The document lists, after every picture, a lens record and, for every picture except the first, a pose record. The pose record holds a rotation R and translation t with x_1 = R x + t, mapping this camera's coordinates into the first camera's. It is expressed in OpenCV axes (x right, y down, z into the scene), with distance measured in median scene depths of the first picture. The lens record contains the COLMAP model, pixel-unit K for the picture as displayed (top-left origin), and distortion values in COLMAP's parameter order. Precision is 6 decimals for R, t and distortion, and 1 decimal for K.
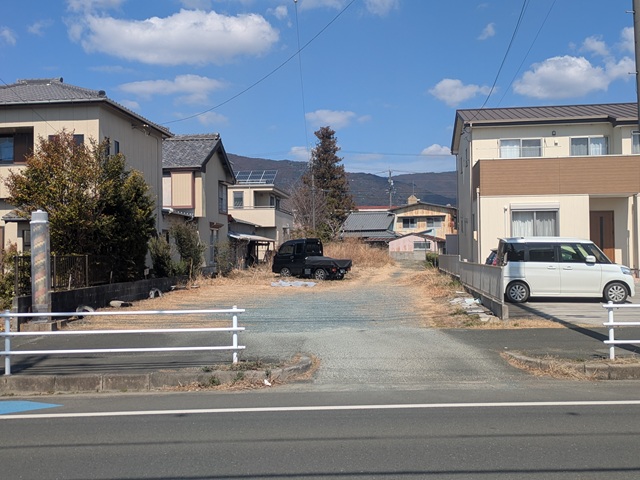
lens RADIAL K [[698.1, 0, 318.1], [0, 698.1, 241.4], [0, 0, 1]] dist [0.075066, 0.000000]
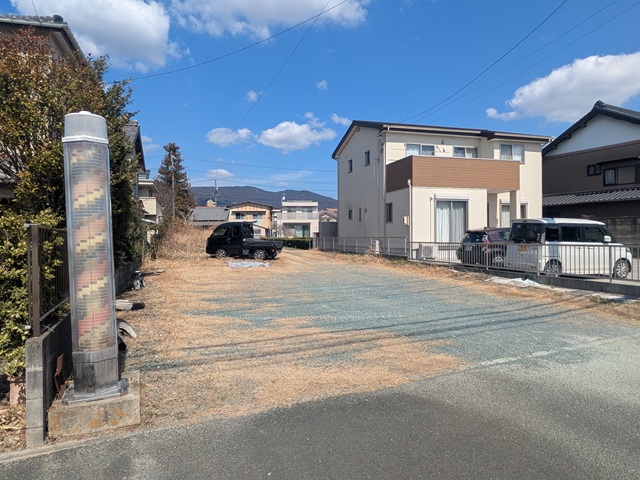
lens RADIAL K [[434.2, 0, 319.9], [0, 434.2, 243.1], [0, 0, 1]] dist [0.019217, 0.000298]
pose [[0.918318, -0.003478, 0.395827, -0.099925], [-0.007641, 0.999619, 0.026511, 0.005904], [-0.395769, -0.027370, 0.917942, 0.194328]]
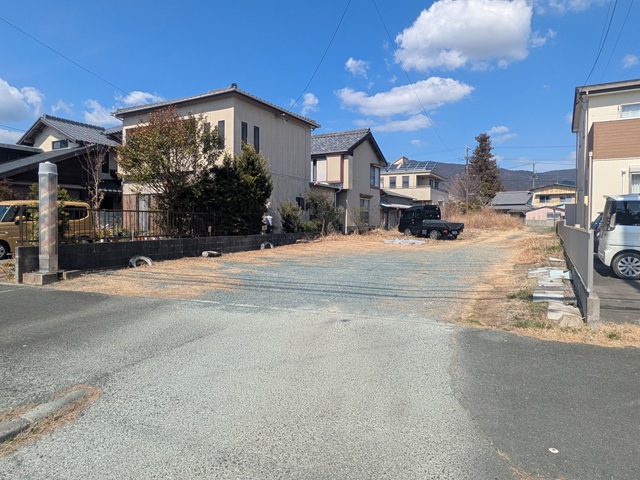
lens RADIAL K [[394.8, 0, 319.0], [0, 394.8, 231.2], [0, 0, 1]] dist [0.004168, -0.008243]
pose [[0.916623, 0.028531, -0.398734, 0.051830], [-0.010664, 0.998840, 0.046958, 0.006542], [0.399611, -0.038791, 0.915864, 0.170281]]
